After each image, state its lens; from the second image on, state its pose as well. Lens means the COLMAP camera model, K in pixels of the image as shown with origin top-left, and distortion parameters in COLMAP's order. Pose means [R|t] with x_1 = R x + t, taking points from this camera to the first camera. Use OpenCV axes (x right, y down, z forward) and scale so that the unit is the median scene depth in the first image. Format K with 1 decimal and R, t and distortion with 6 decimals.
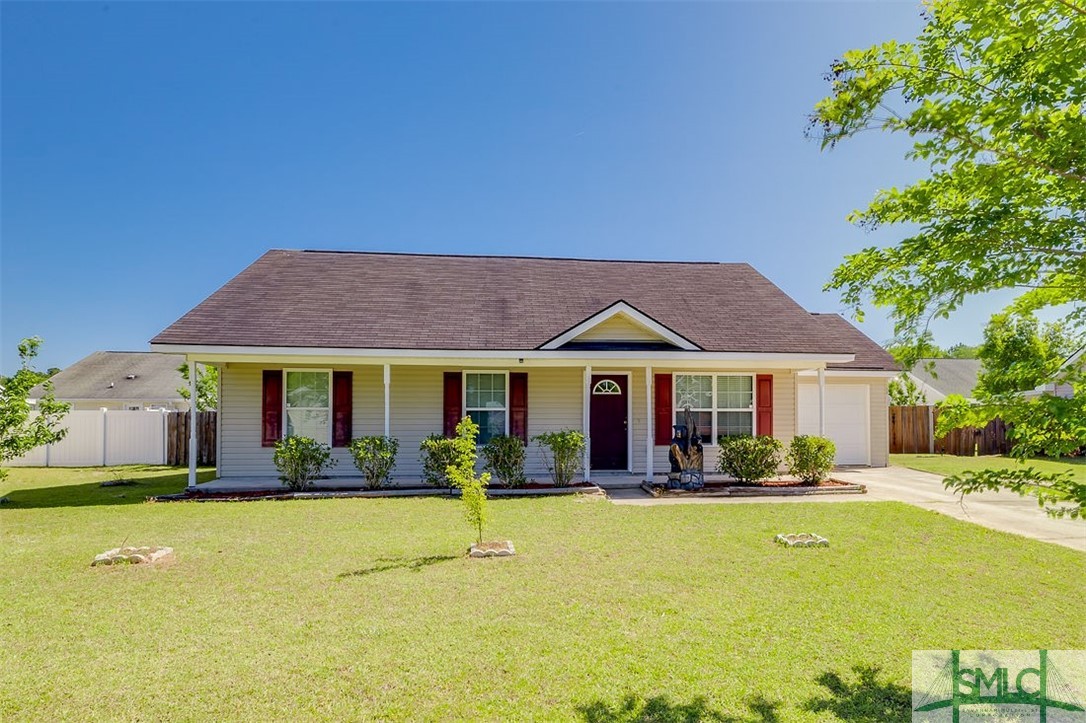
lens RADIAL K [[441.6, 0, 543.0], [0, 441.6, 361.5], [0, 0, 1]] dist [0.001497, 0.000073]
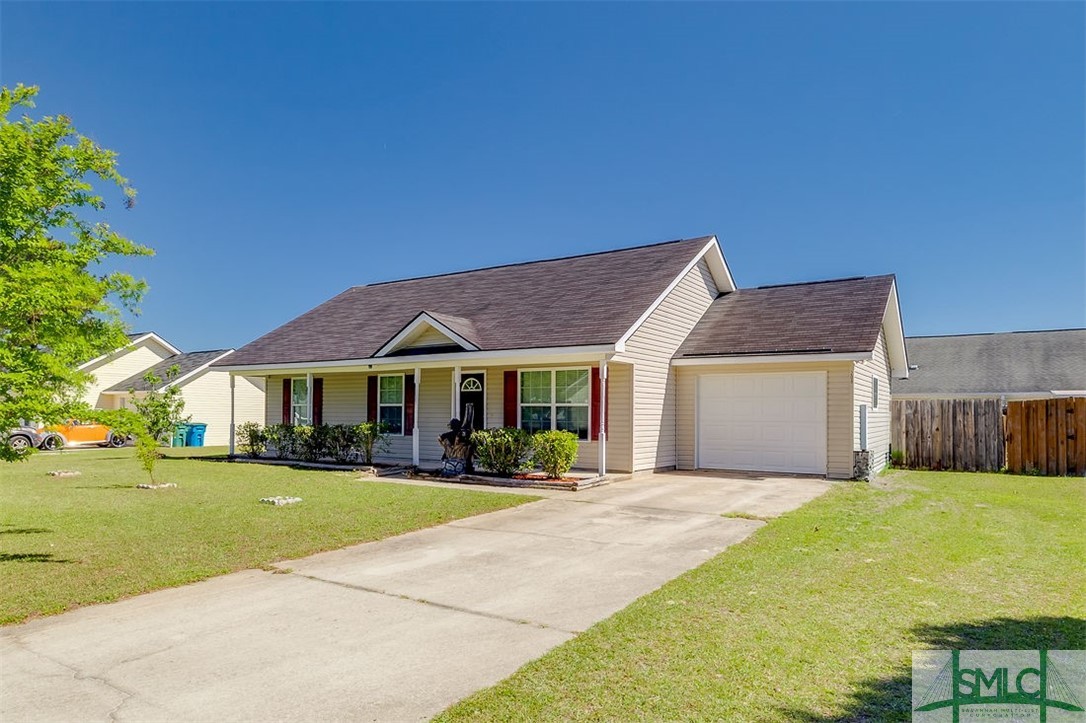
lens RADIAL K [[460.1, 0, 543.2], [0, 460.1, 351.3], [0, 0, 1]] dist [-0.000182, 0.000048]
pose [[0.872582, -0.059207, -0.484866, 0.881576], [0.055542, 0.998215, -0.021937, 0.009487], [0.485299, -0.007789, 0.874313, 0.070963]]
